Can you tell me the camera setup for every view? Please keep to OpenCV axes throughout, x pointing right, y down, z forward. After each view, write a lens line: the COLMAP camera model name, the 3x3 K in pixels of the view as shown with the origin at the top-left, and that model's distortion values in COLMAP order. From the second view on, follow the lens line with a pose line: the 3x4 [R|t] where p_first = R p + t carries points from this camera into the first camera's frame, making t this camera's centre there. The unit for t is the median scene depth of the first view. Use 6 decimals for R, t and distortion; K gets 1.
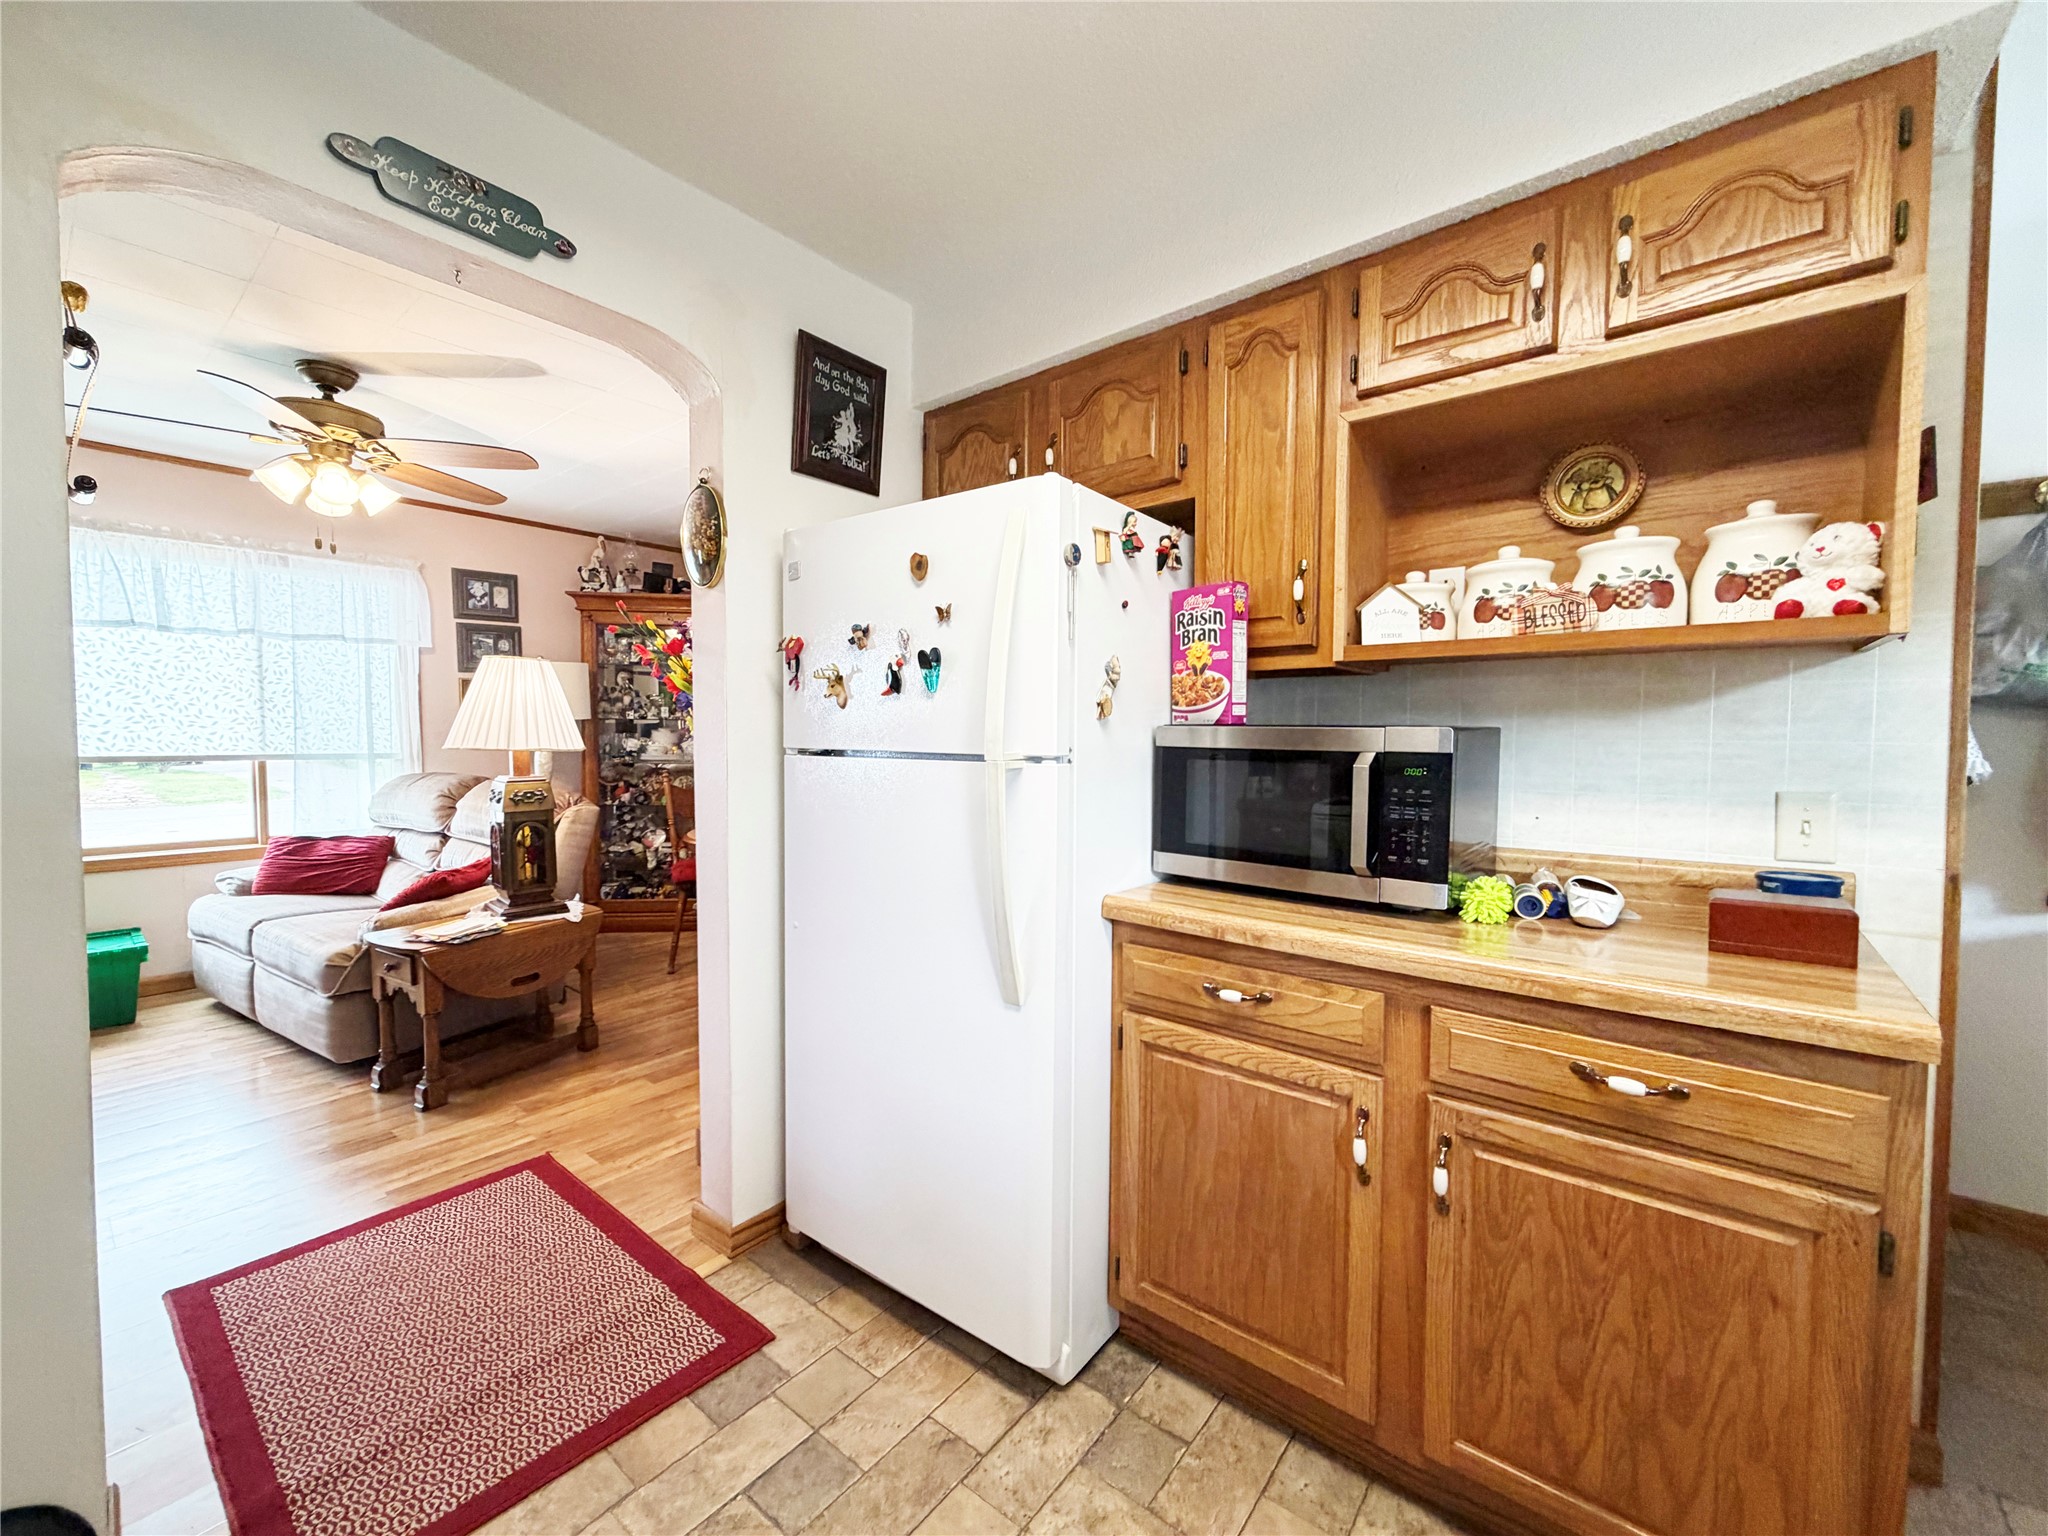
lens RADIAL K [[816.5, 0, 1020.3], [0, 816.5, 771.5], [0, 0, 1]] dist [-0.000055, -0.000353]
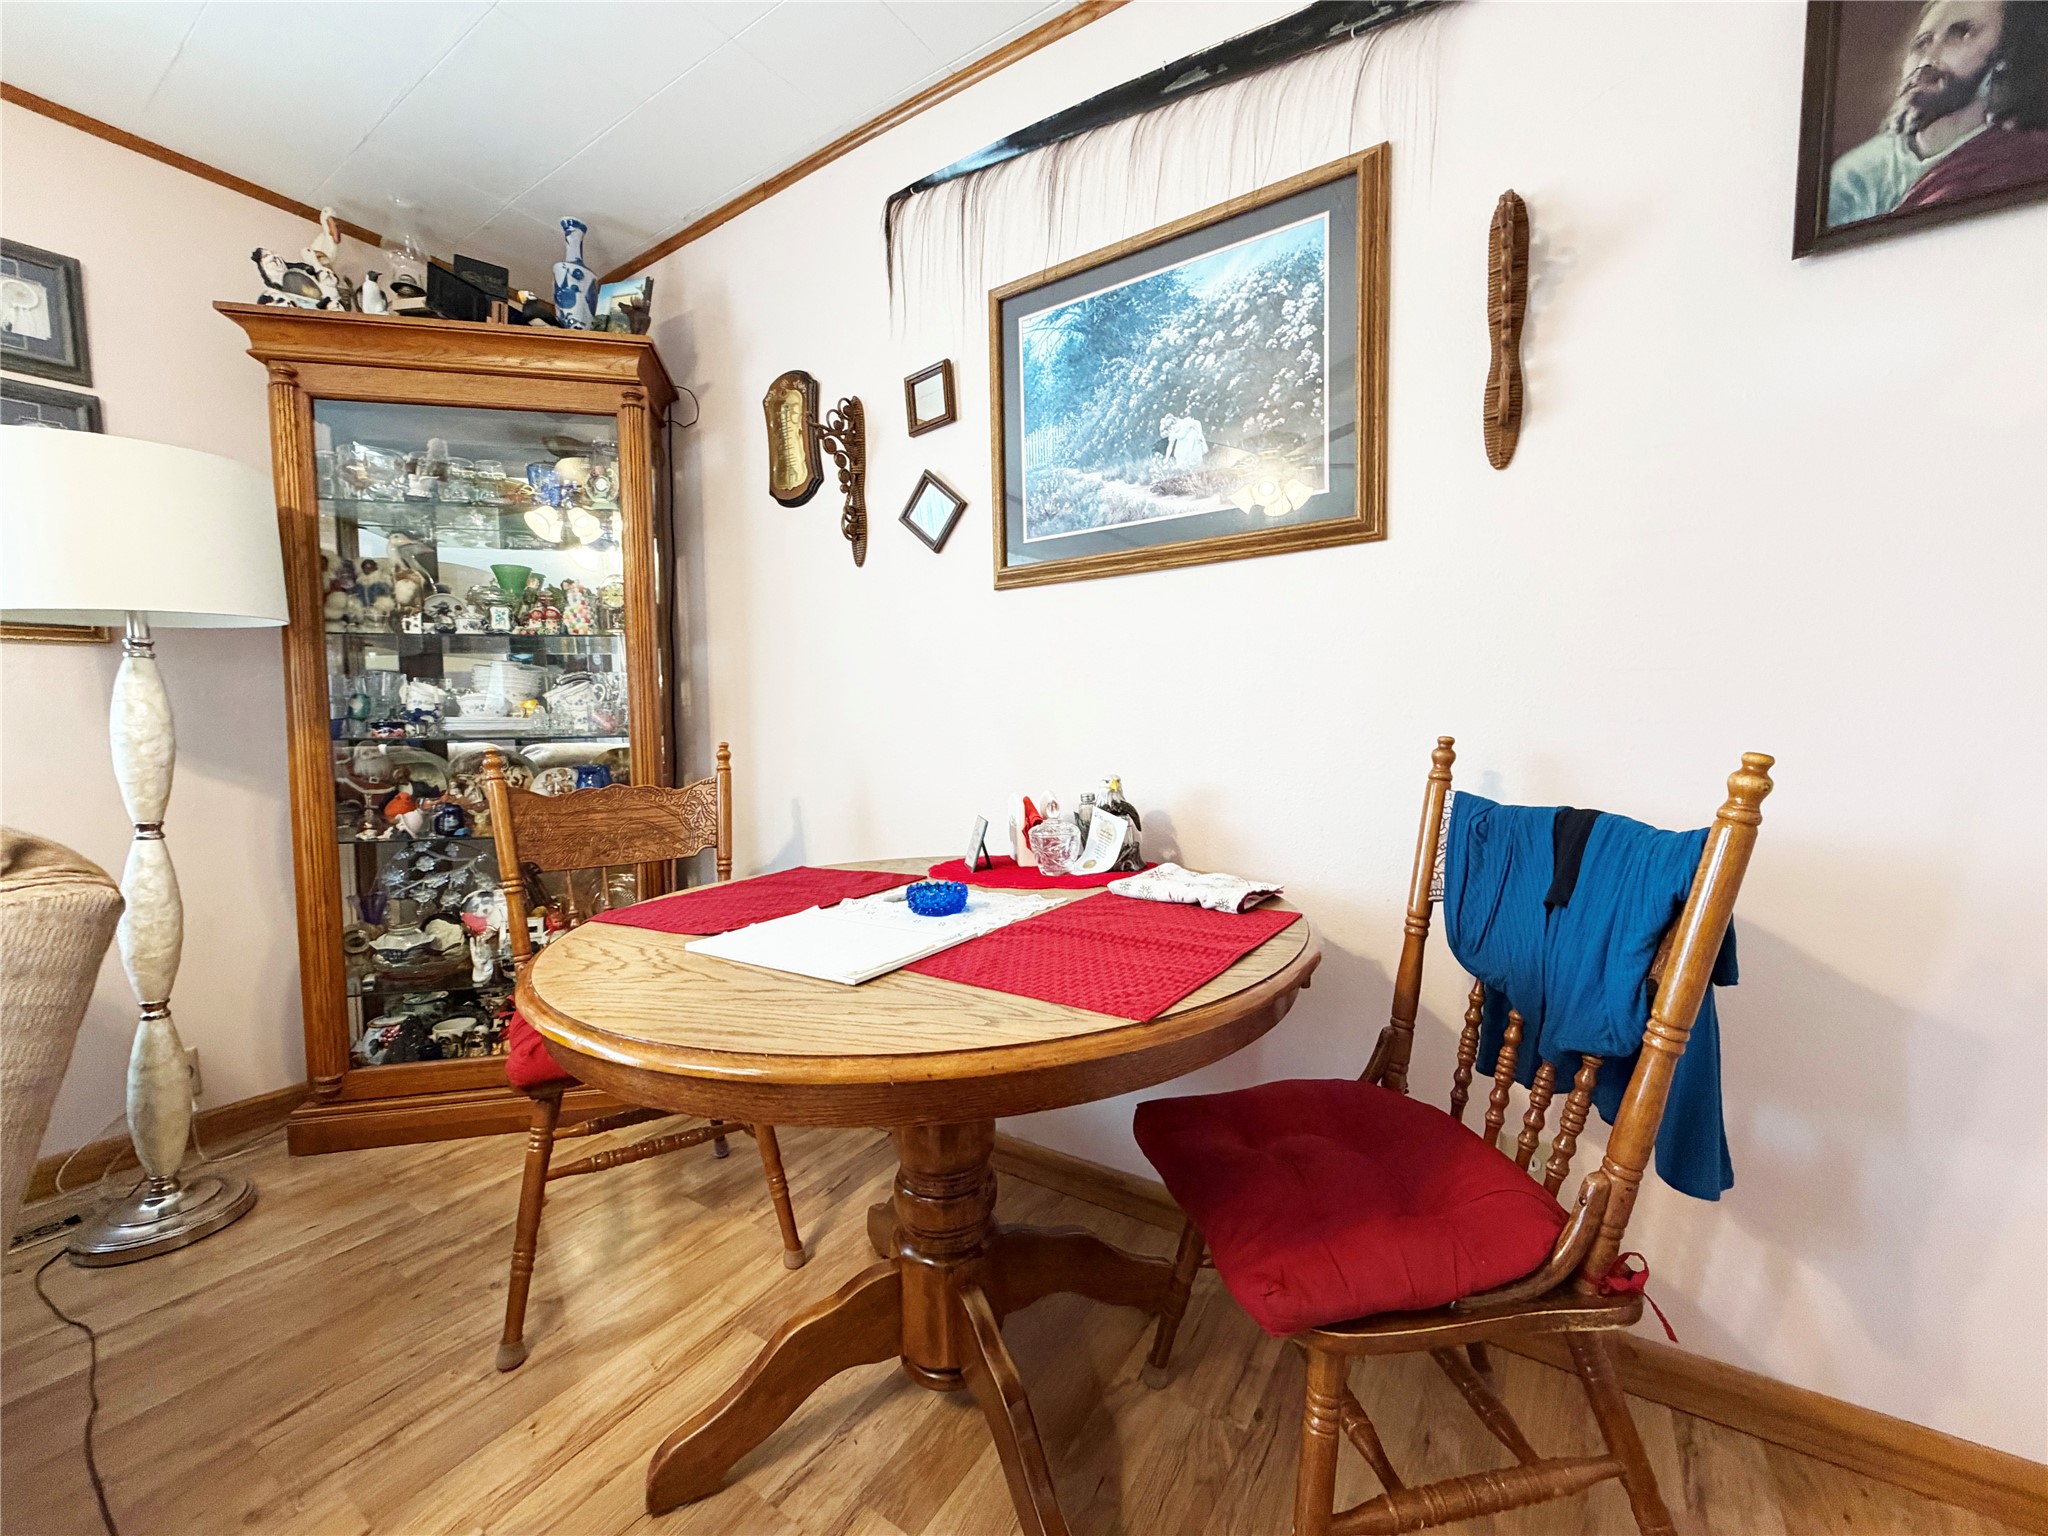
lens RADIAL K [[816.5, 0, 1020.3], [0, 816.5, 771.5], [0, 0, 1]] dist [-0.000055, -0.000353]
pose [[0.994833, -0.031798, 0.096420, -0.253856], [0.031148, 0.999481, 0.008232, 0.014969], [-0.096631, -0.005186, 0.995307, 0.667418]]
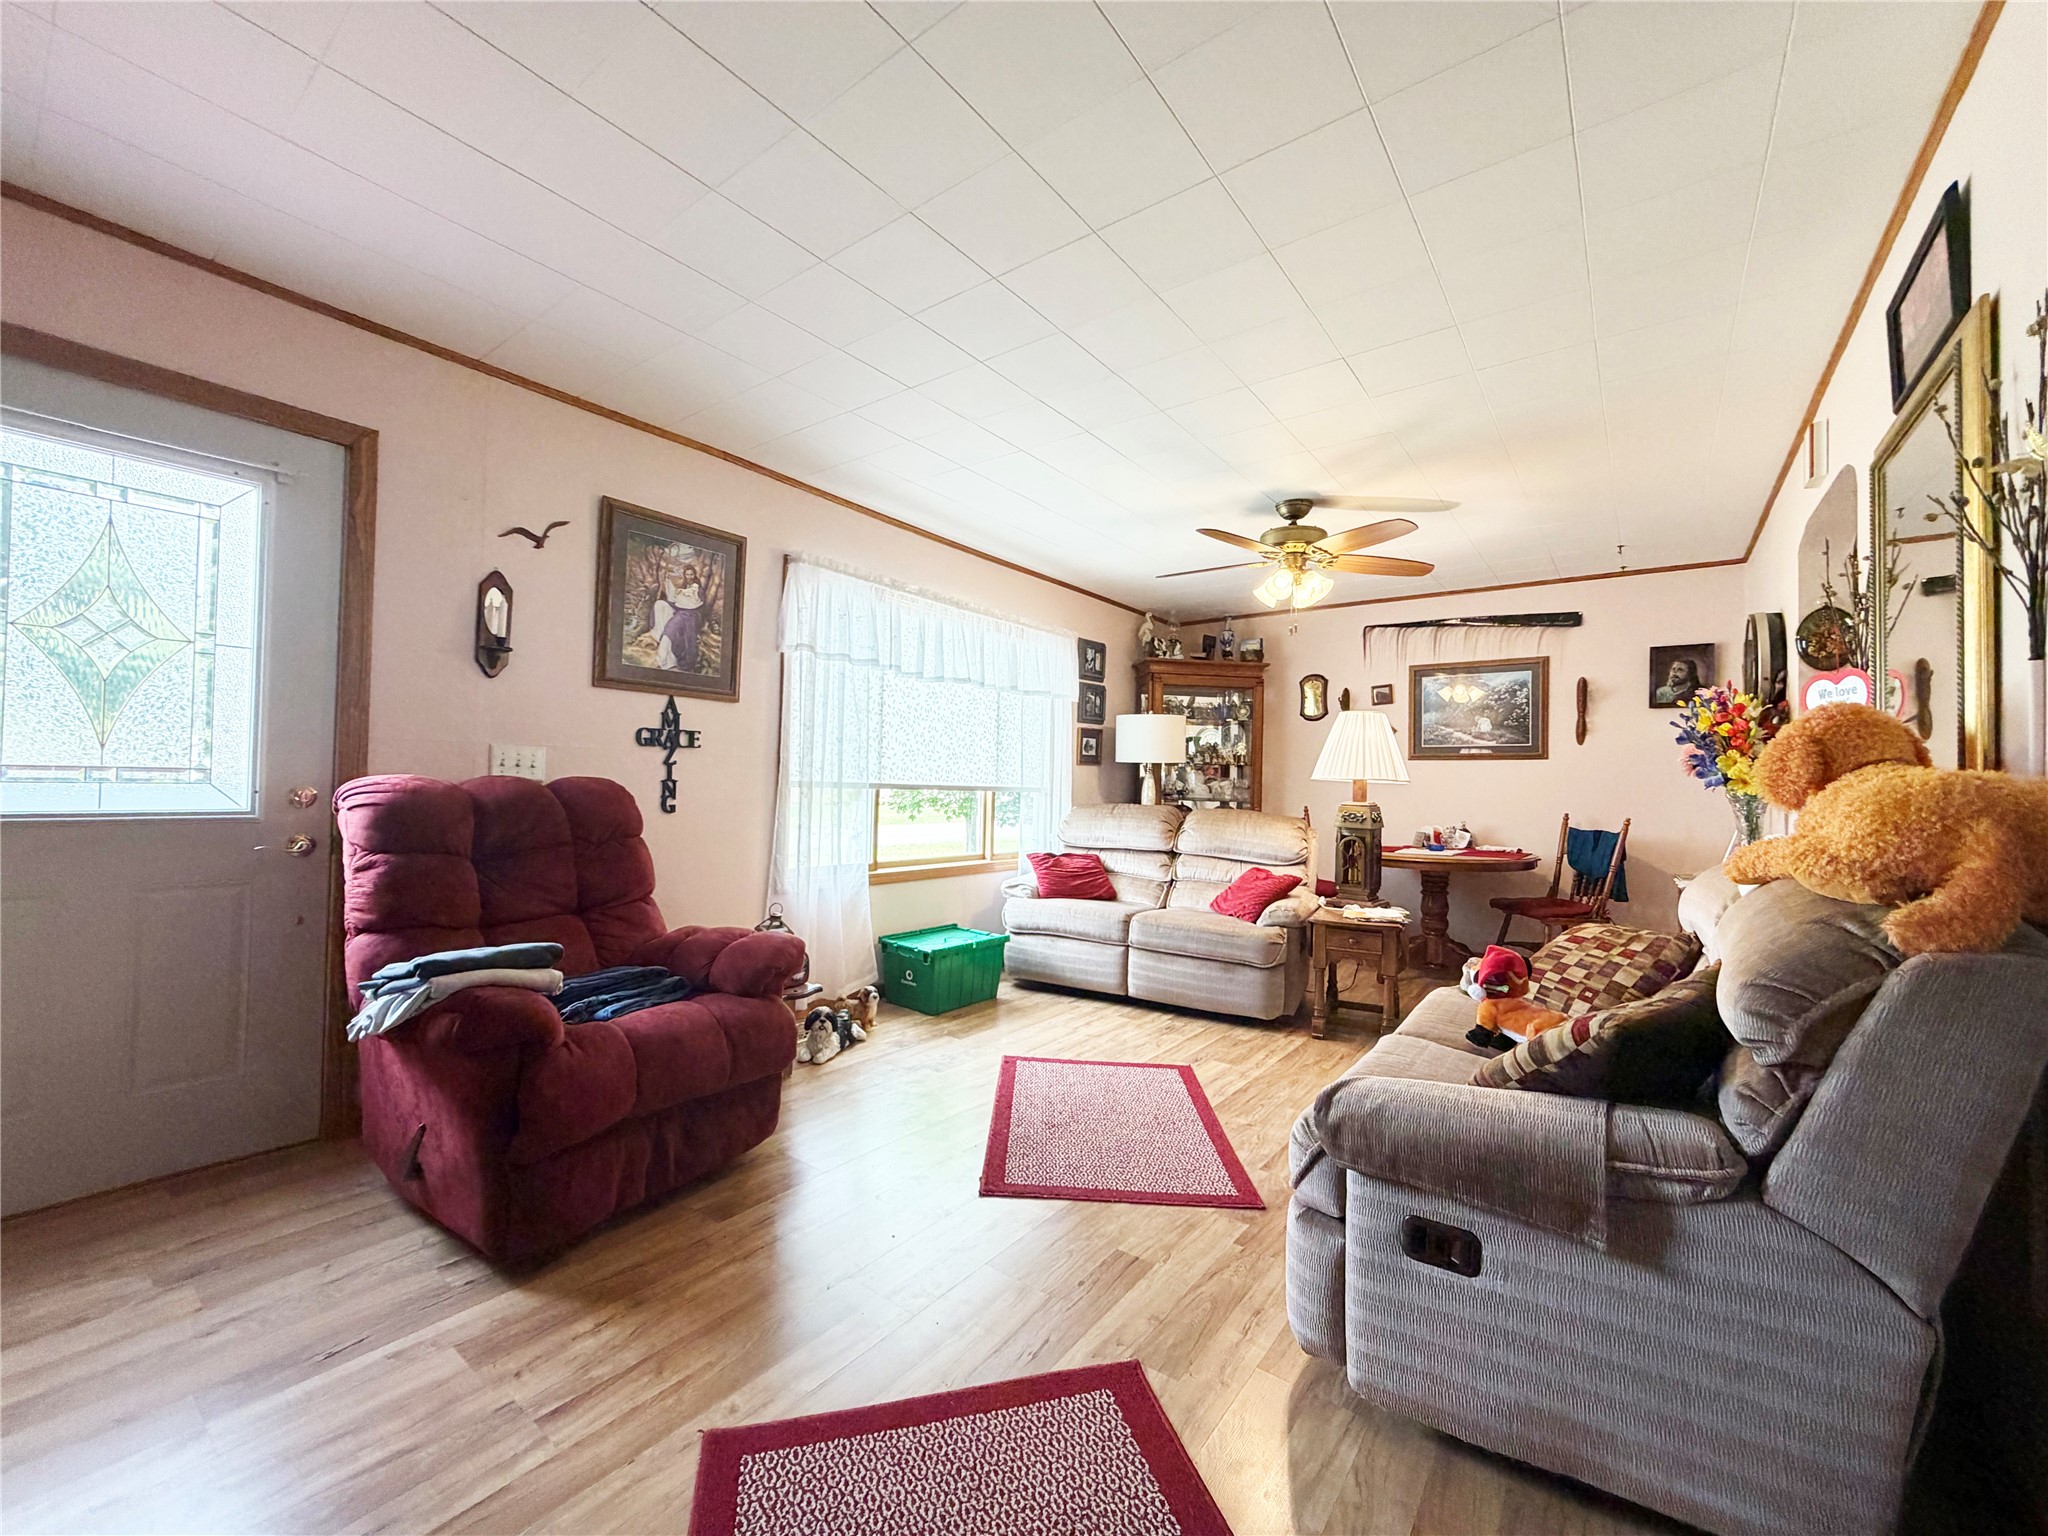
lens RADIAL K [[816.5, 0, 1020.3], [0, 816.5, 771.5], [0, 0, 1]] dist [-0.000055, -0.000353]
pose [[0.999475, 0.013476, 0.029464, -0.908098], [-0.011395, 0.997504, -0.069689, 0.041019], [-0.030330, 0.069316, 0.997134, -0.226101]]
